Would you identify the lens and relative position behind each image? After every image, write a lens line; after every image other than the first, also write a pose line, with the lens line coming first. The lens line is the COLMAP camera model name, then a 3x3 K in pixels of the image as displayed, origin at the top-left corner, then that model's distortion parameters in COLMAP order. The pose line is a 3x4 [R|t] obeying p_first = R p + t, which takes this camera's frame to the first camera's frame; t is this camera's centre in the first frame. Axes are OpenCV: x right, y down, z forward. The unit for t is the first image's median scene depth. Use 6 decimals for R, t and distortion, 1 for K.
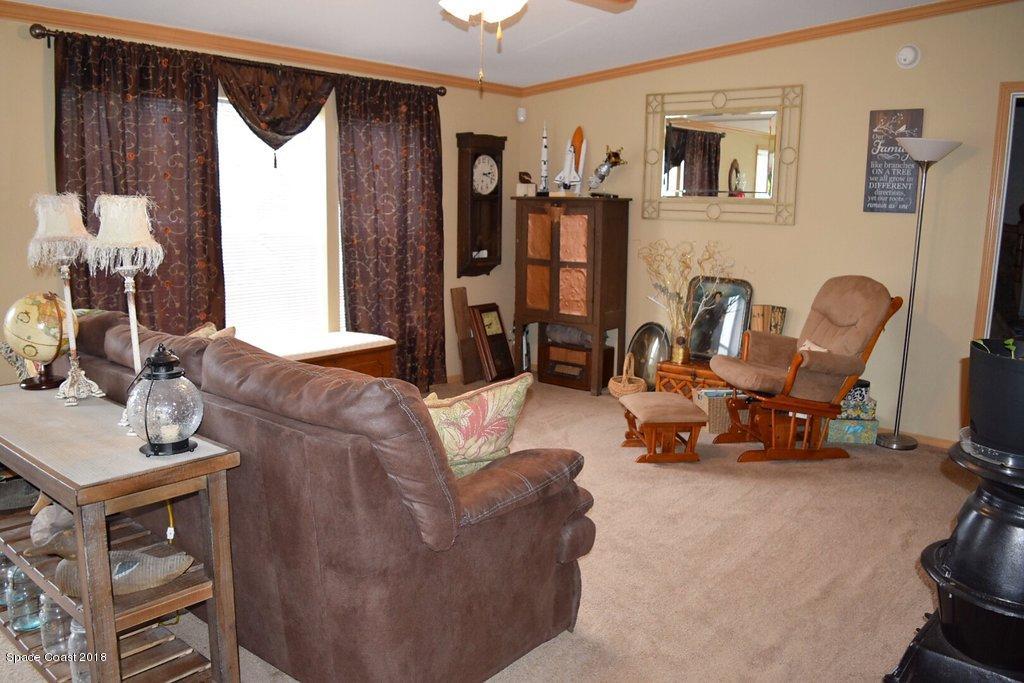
lens RADIAL K [[811.4, 0, 512.0], [0, 811.4, 341.5], [0, 0, 1]] dist [-0.085470, 0.012346]
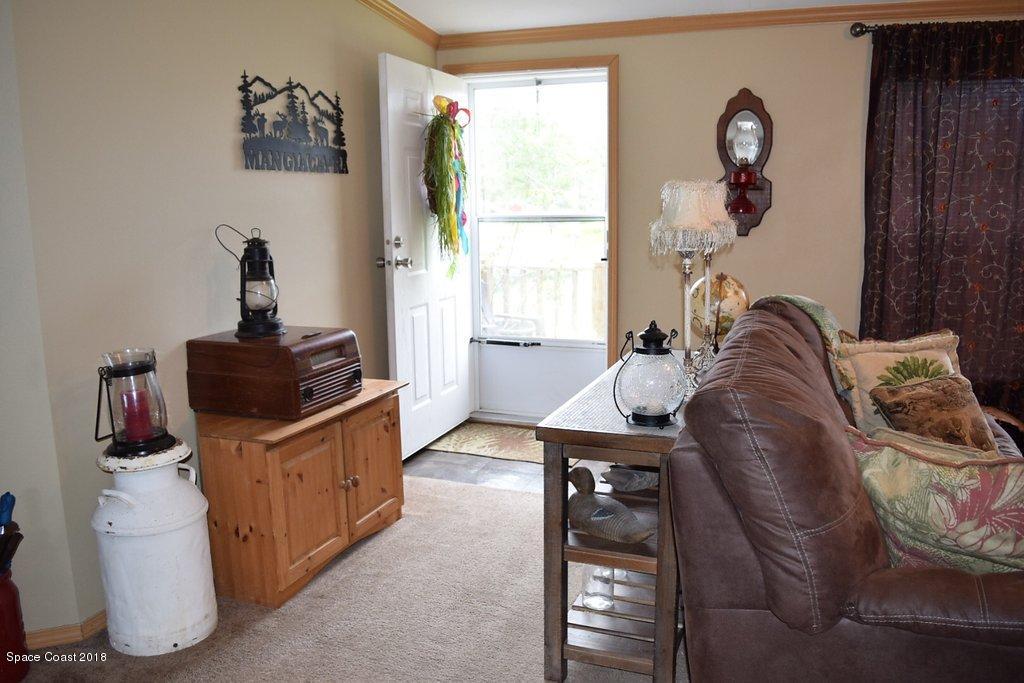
lens RADIAL K [[811.4, 0, 512.0], [0, 811.4, 341.5], [0, 0, 1]] dist [-0.085470, 0.012346]
pose [[0.325853, 0.139518, -0.935069, 0.267041], [-0.143955, 0.984840, 0.096779, -0.024933], [0.934396, 0.103072, 0.340998, 0.245759]]
